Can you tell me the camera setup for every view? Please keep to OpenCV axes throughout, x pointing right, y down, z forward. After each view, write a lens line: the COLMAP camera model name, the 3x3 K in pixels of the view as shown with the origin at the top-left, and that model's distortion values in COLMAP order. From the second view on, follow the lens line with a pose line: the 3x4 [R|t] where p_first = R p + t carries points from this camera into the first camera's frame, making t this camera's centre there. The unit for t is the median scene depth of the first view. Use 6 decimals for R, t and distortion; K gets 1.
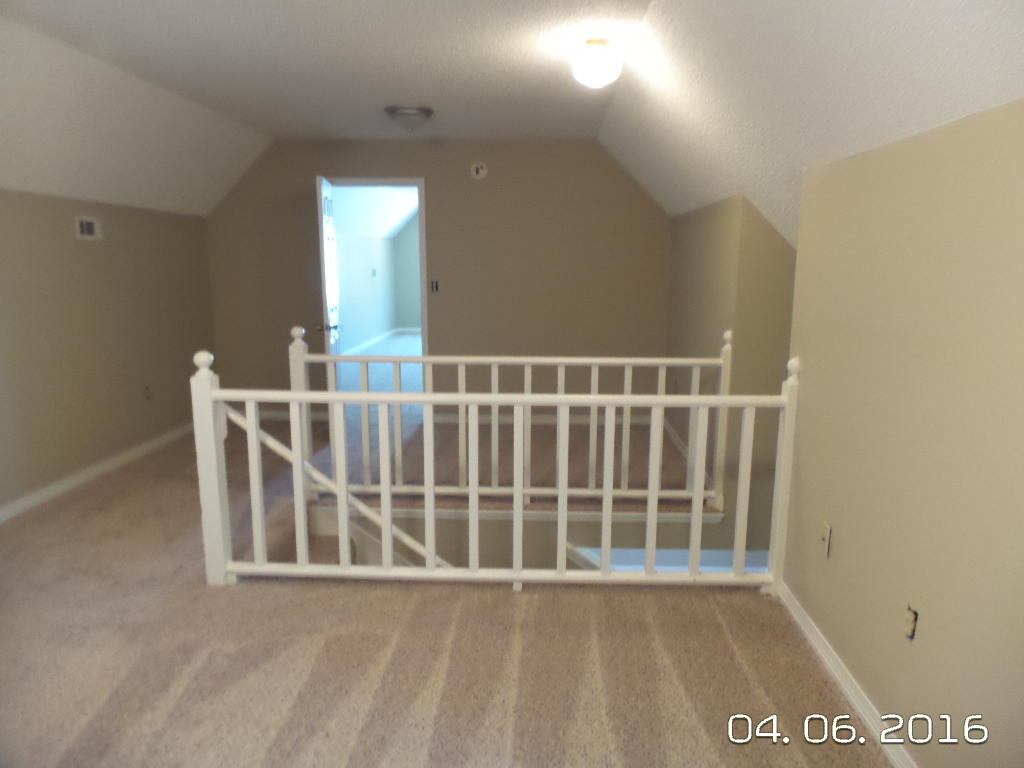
lens RADIAL K [[704.5, 0, 513.2], [0, 704.5, 388.3], [0, 0, 1]] dist [-0.008757, 0.006366]
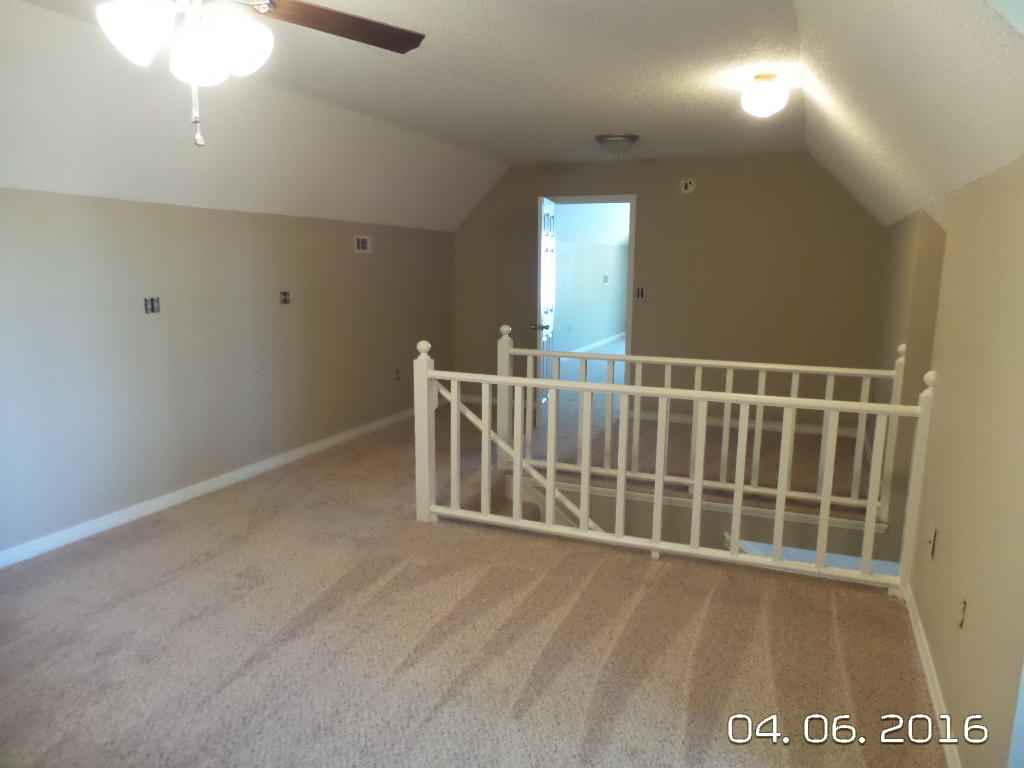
lens RADIAL K [[704.5, 0, 510.4], [0, 704.5, 384.1], [0, 0, 1]] dist [-0.008757, 0.006366]
pose [[0.937359, 0.062676, -0.342680, 0.164564], [-0.066308, 0.997799, 0.001119, 0.015903], [0.341996, 0.021673, 0.939451, -0.178014]]
